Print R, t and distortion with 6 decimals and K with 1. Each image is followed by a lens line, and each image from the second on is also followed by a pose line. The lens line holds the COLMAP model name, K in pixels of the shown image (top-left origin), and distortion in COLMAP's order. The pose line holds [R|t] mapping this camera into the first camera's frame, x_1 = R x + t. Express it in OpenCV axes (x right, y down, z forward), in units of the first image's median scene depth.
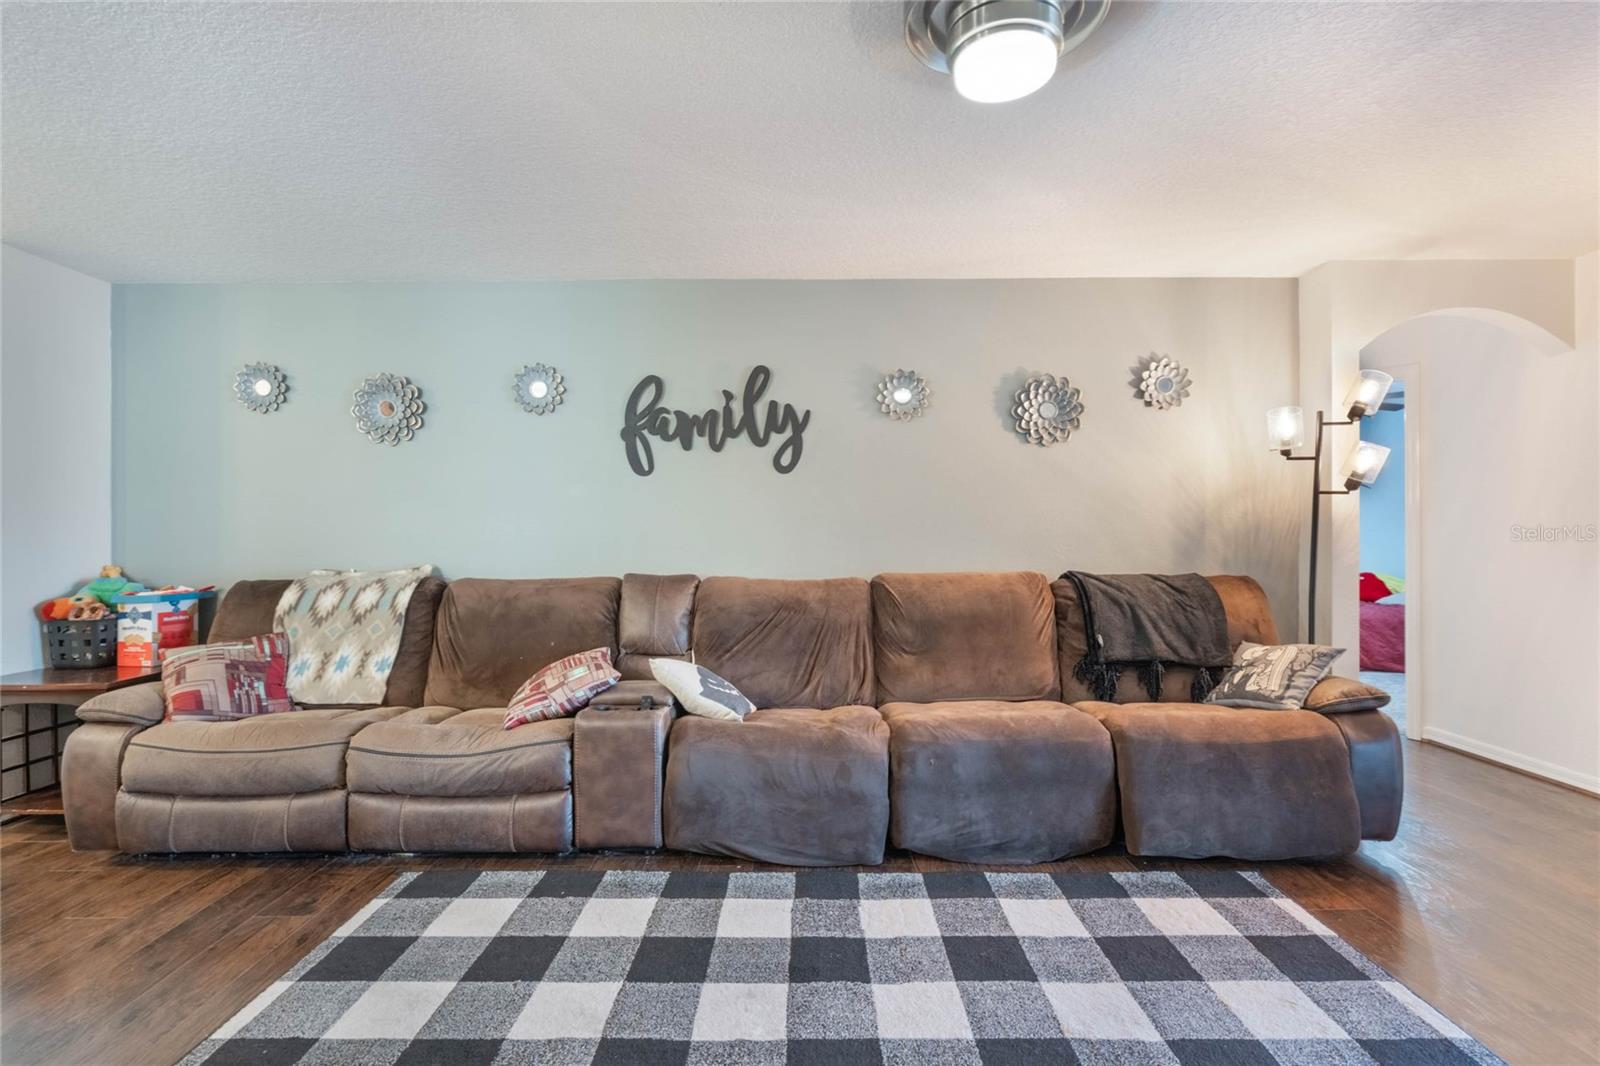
lens RADIAL K [[743.0, 0, 800.5], [0, 743.0, 528.5], [0, 0, 1]] dist [0.000566, -0.001038]
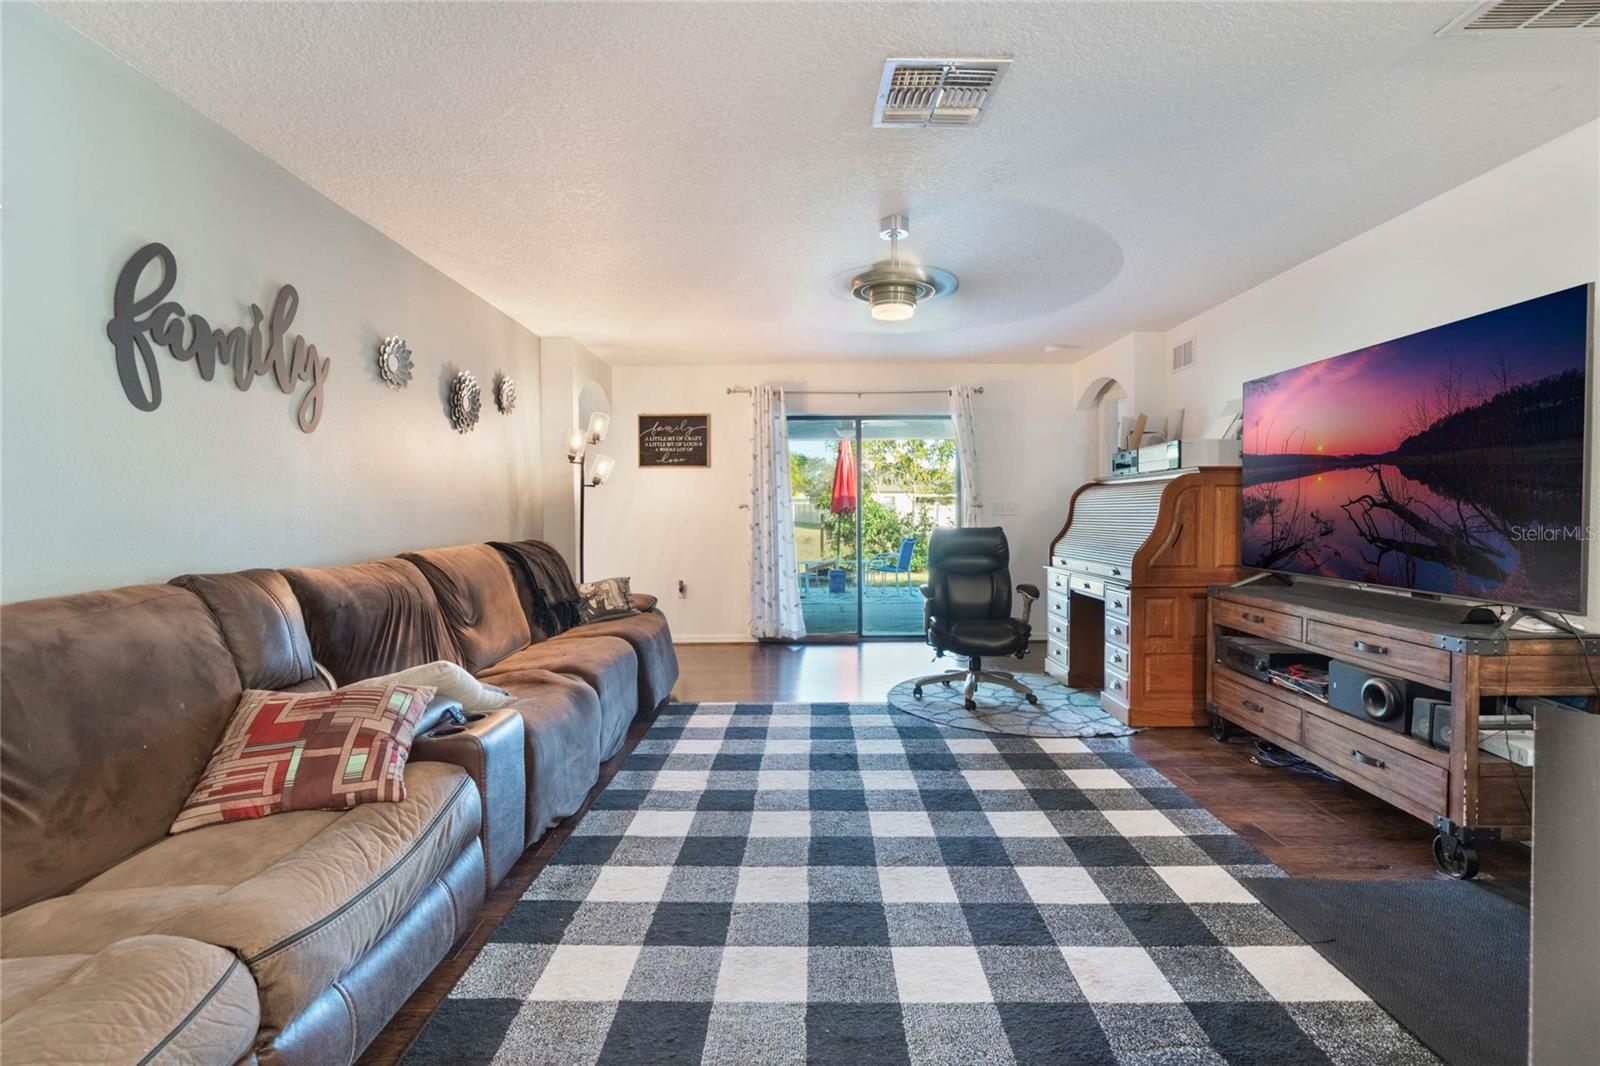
lens RADIAL K [[743.0, 0, 793.2], [0, 743.0, 526.0], [0, 0, 1]] dist [0.000566, -0.001038]
pose [[0.001537, -0.015629, 0.999877, -0.798712], [0.007746, 0.999848, 0.015616, 0.014700], [-0.999969, 0.007721, 0.001657, 0.493025]]
